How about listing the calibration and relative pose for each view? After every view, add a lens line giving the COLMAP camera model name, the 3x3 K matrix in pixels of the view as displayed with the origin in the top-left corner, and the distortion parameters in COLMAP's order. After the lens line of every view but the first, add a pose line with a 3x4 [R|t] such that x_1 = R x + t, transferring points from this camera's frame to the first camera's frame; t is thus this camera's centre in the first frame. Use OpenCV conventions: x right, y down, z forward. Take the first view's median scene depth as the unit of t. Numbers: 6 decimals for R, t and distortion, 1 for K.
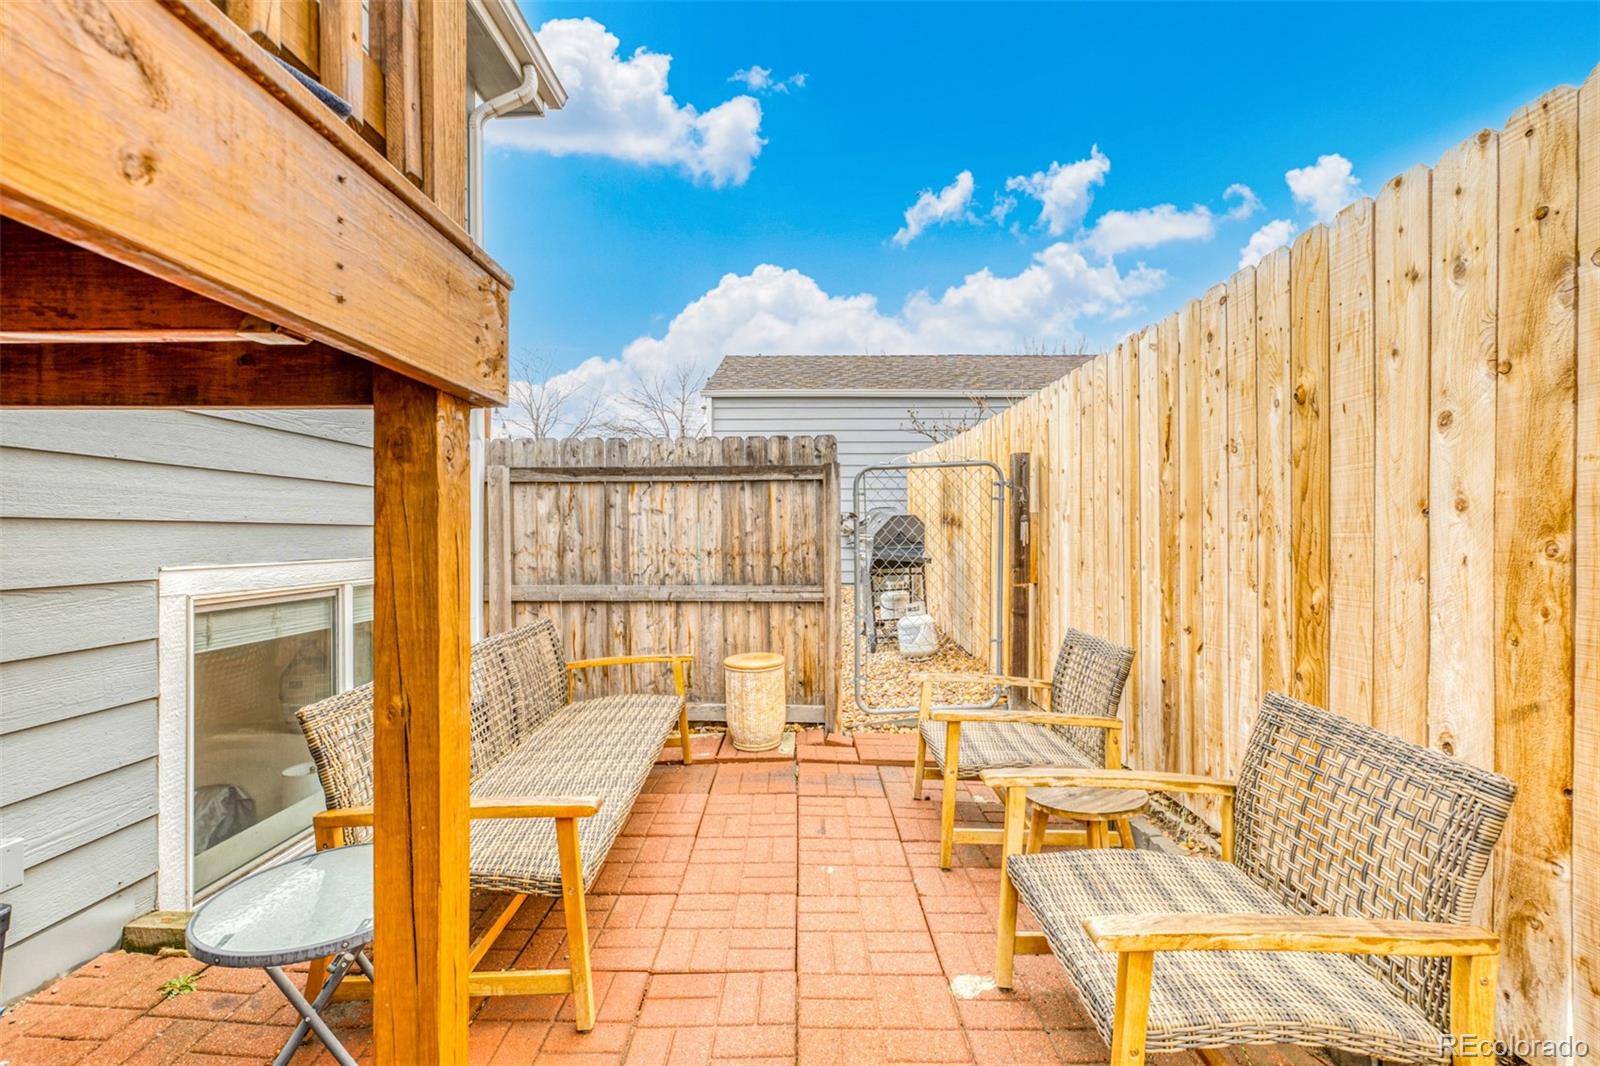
lens RADIAL K [[675.5, 0, 798.2], [0, 675.5, 540.2], [0, 0, 1]] dist [0.001785, -0.000051]
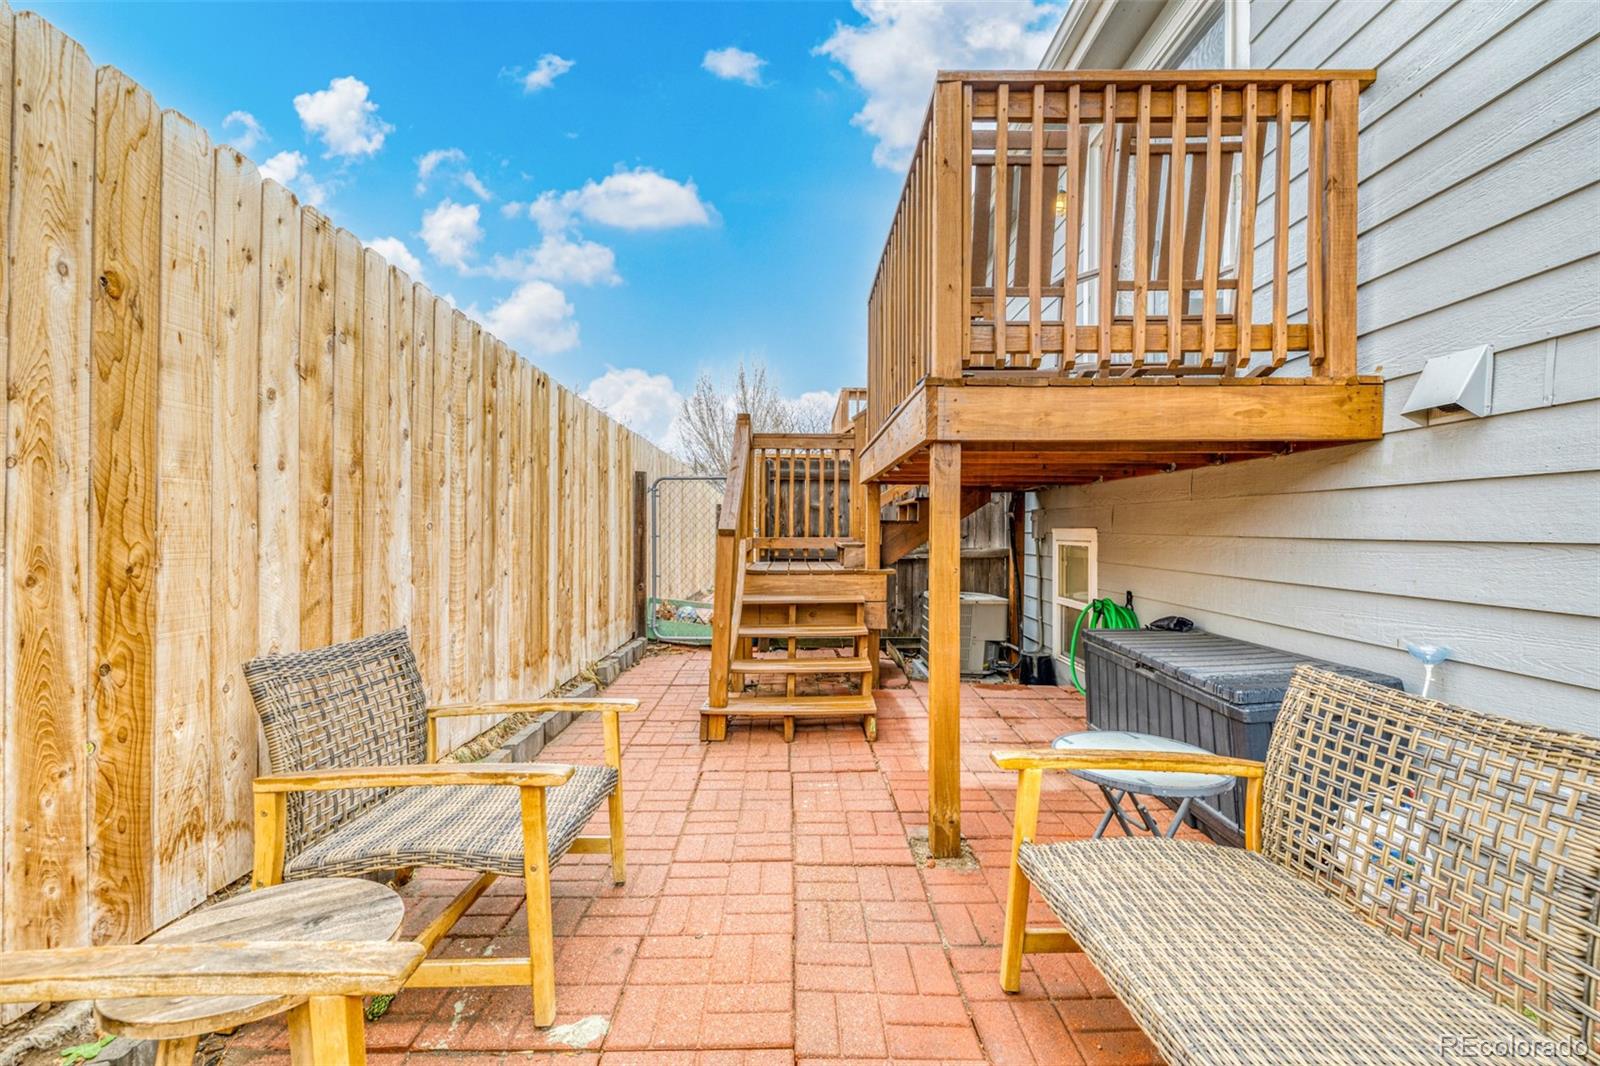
lens RADIAL K [[675.5, 0, 798.2], [0, 675.5, 540.2], [0, 0, 1]] dist [0.001785, -0.000051]
pose [[-0.999798, -0.005176, -0.019431, 0.010385], [-0.005641, 0.999698, 0.023931, 0.041944], [0.019301, 0.024035, -0.999525, 1.785315]]
